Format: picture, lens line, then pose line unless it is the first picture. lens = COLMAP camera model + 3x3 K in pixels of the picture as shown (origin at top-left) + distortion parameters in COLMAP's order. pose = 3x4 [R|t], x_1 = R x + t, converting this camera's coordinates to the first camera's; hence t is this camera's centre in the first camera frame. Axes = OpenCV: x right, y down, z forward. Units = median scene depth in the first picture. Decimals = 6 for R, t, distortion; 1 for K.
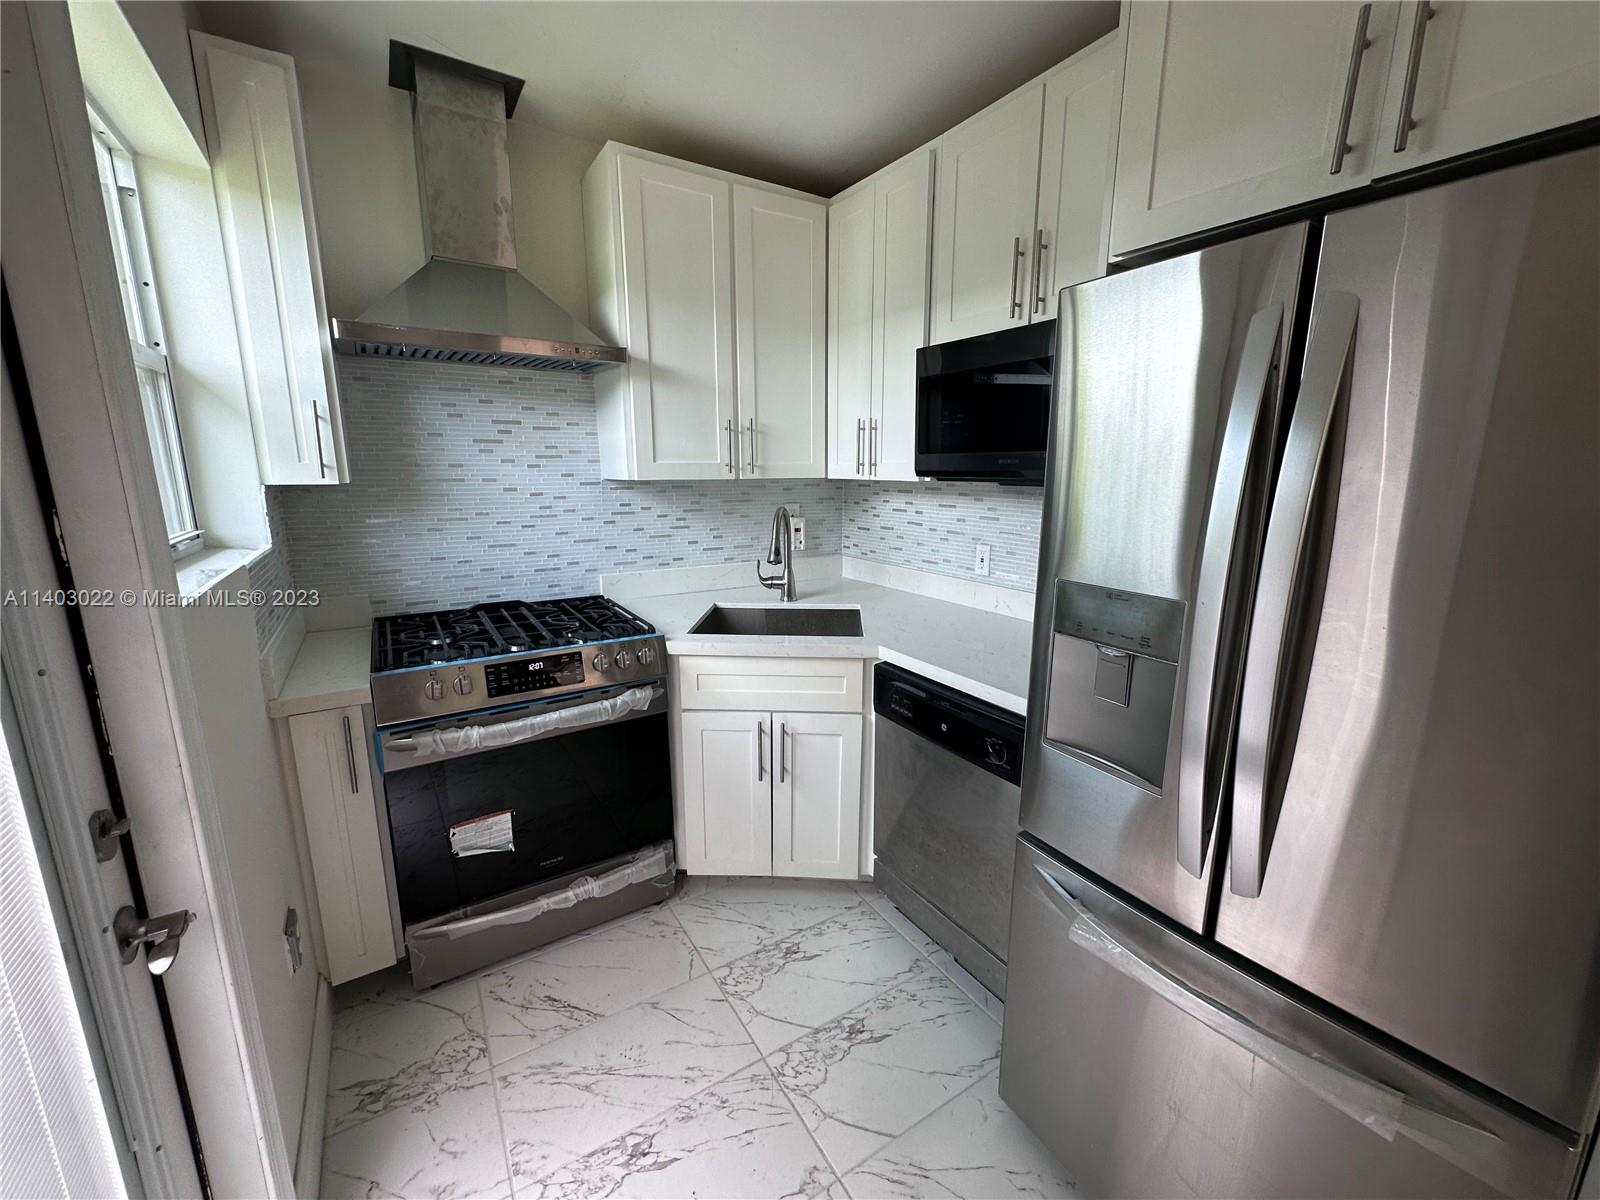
lens RADIAL K [[639.0, 0, 800.9], [0, 639.0, 598.8], [0, 0, 1]] dist [-0.002271, 0.000621]
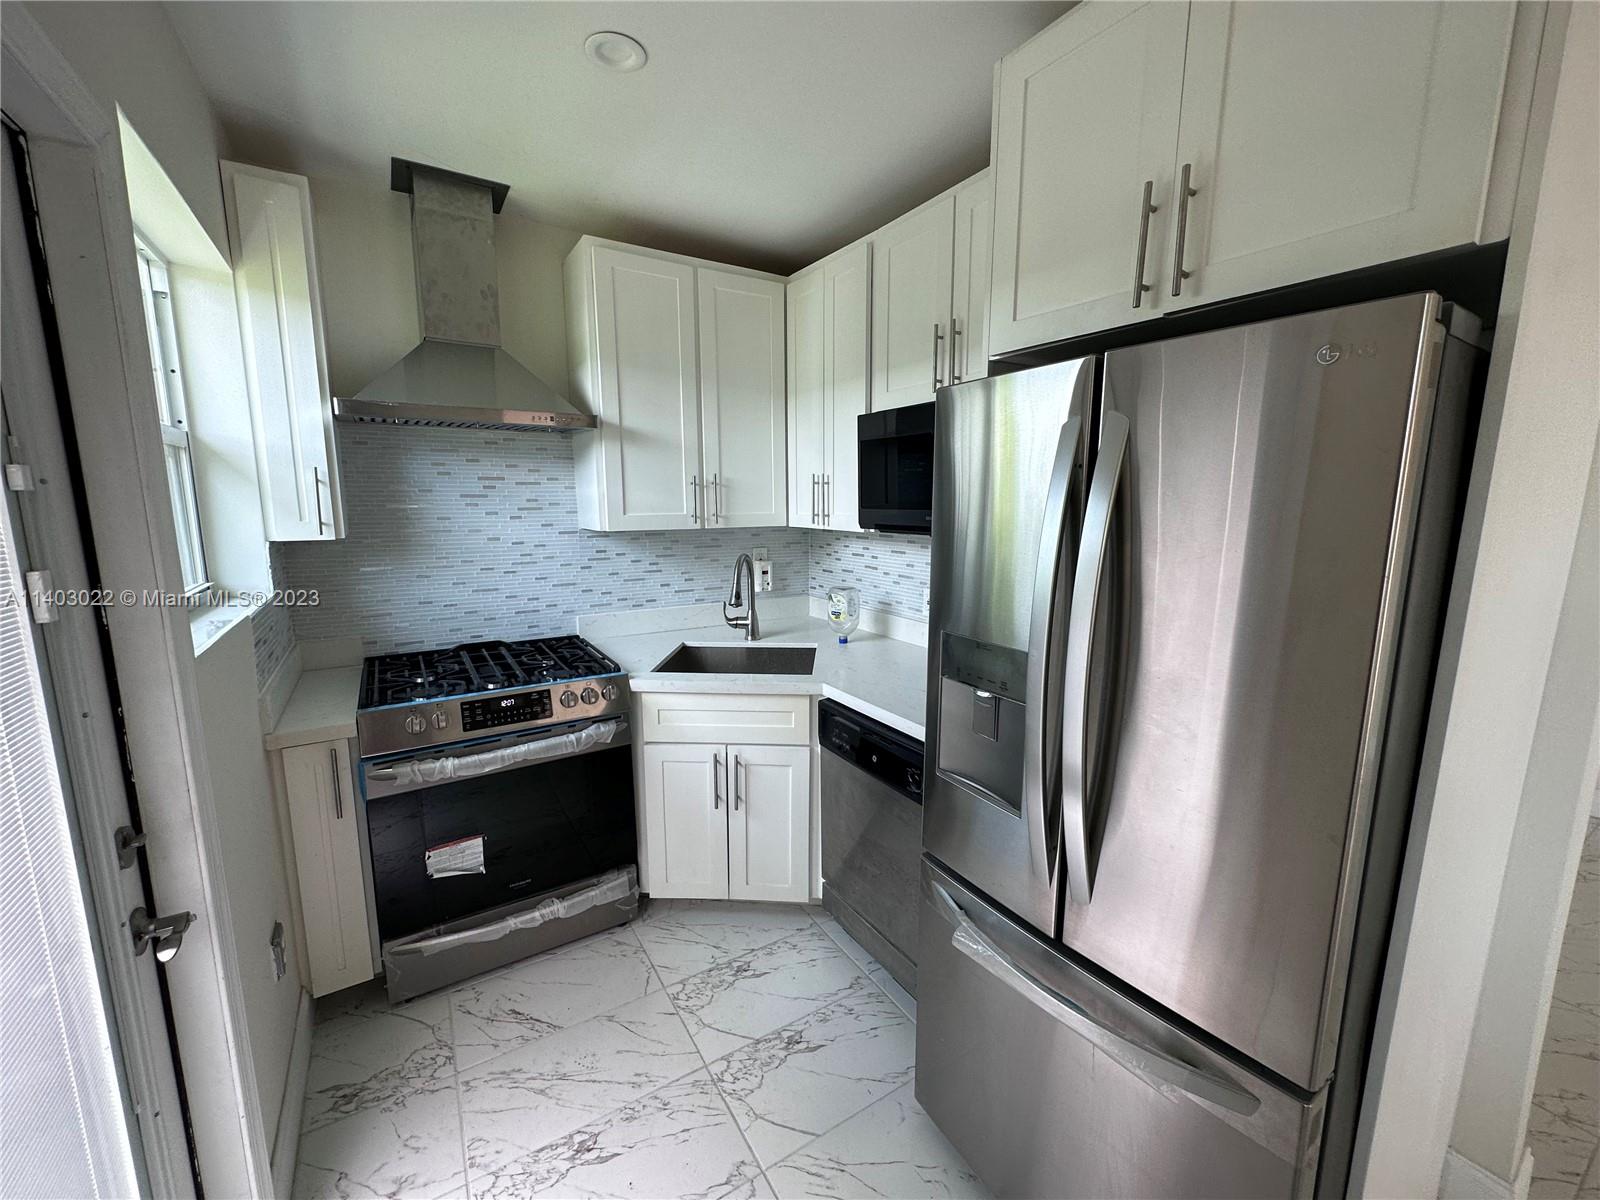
lens RADIAL K [[639.0, 0, 800.7], [0, 639.0, 599.7], [0, 0, 1]] dist [-0.002271, 0.000621]
pose [[0.999991, -0.000807, -0.004081, 0.094878], [0.000619, 0.998945, -0.045912, -0.021202], [0.004113, 0.045909, 0.998937, -0.107992]]
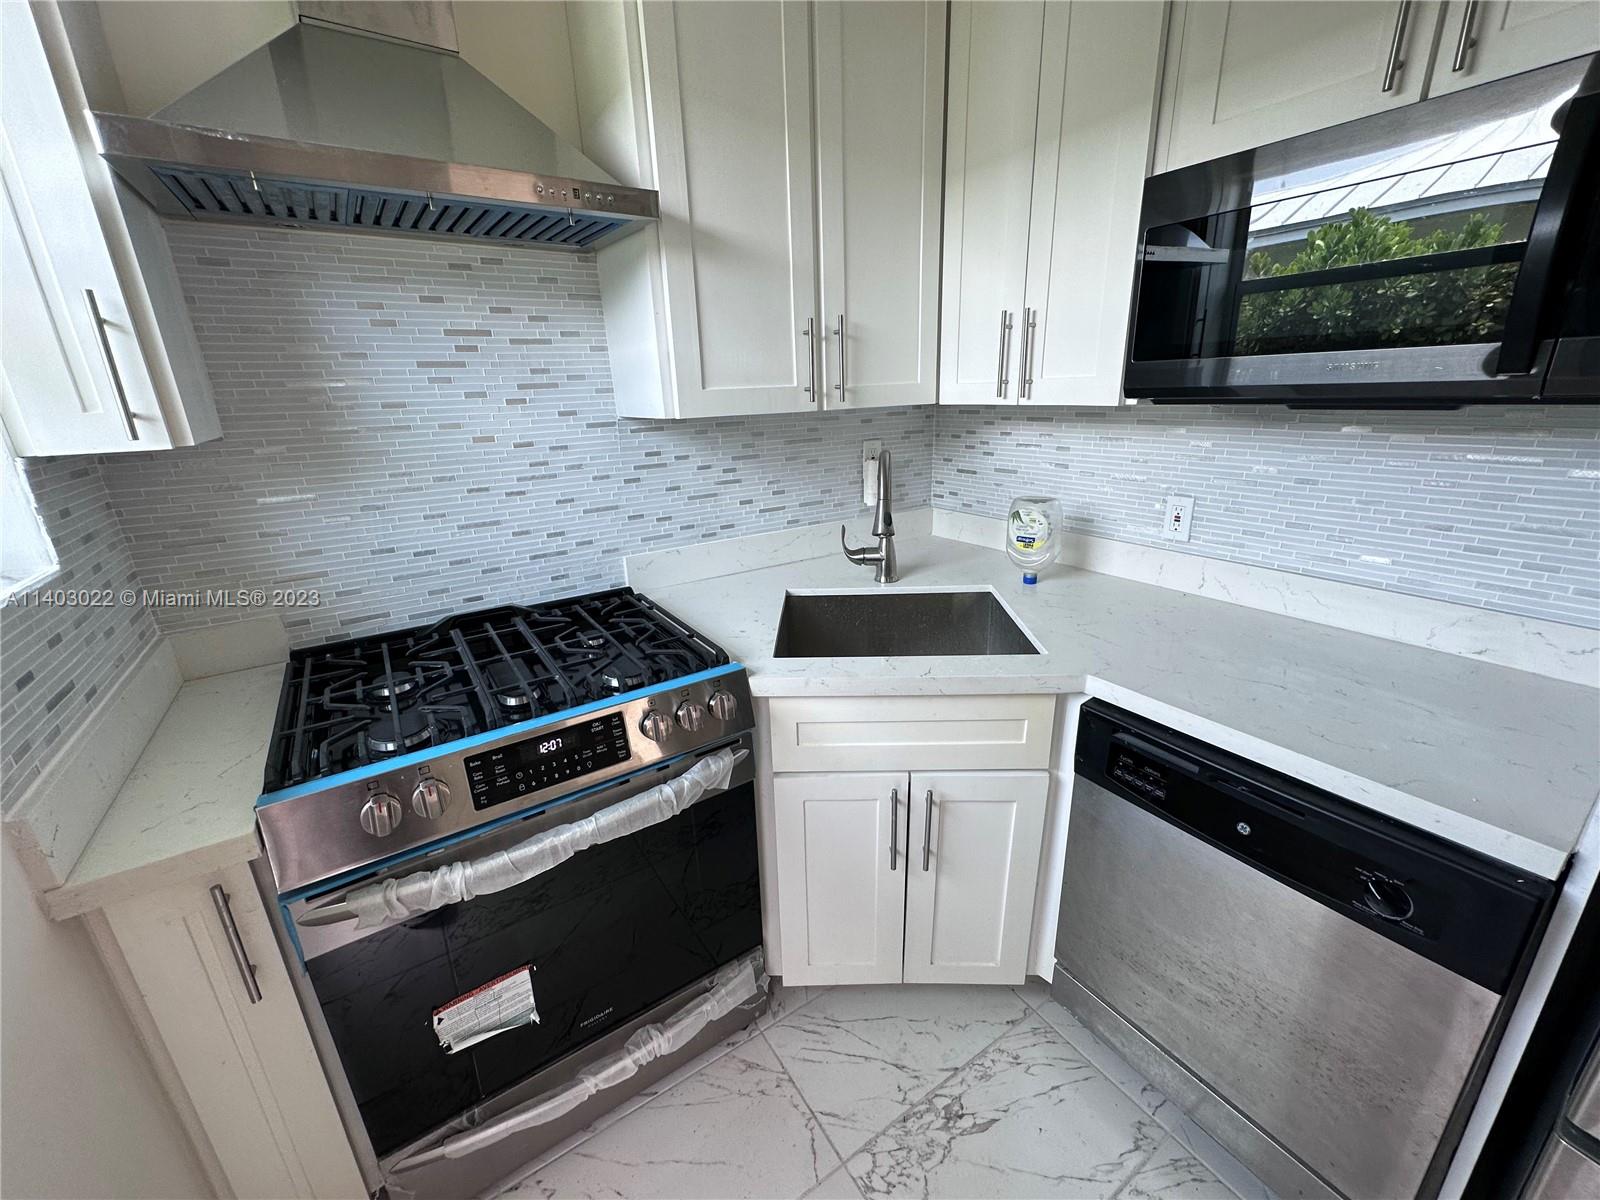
lens RADIAL K [[639.0, 0, 800.1], [0, 639.0, 597.1], [0, 0, 1]] dist [-0.002271, 0.000621]
pose [[0.999281, -0.036843, 0.008960, -0.177475], [0.035608, 0.993057, 0.112117, -0.090502], [-0.013028, -0.111717, 0.993655, 0.408012]]
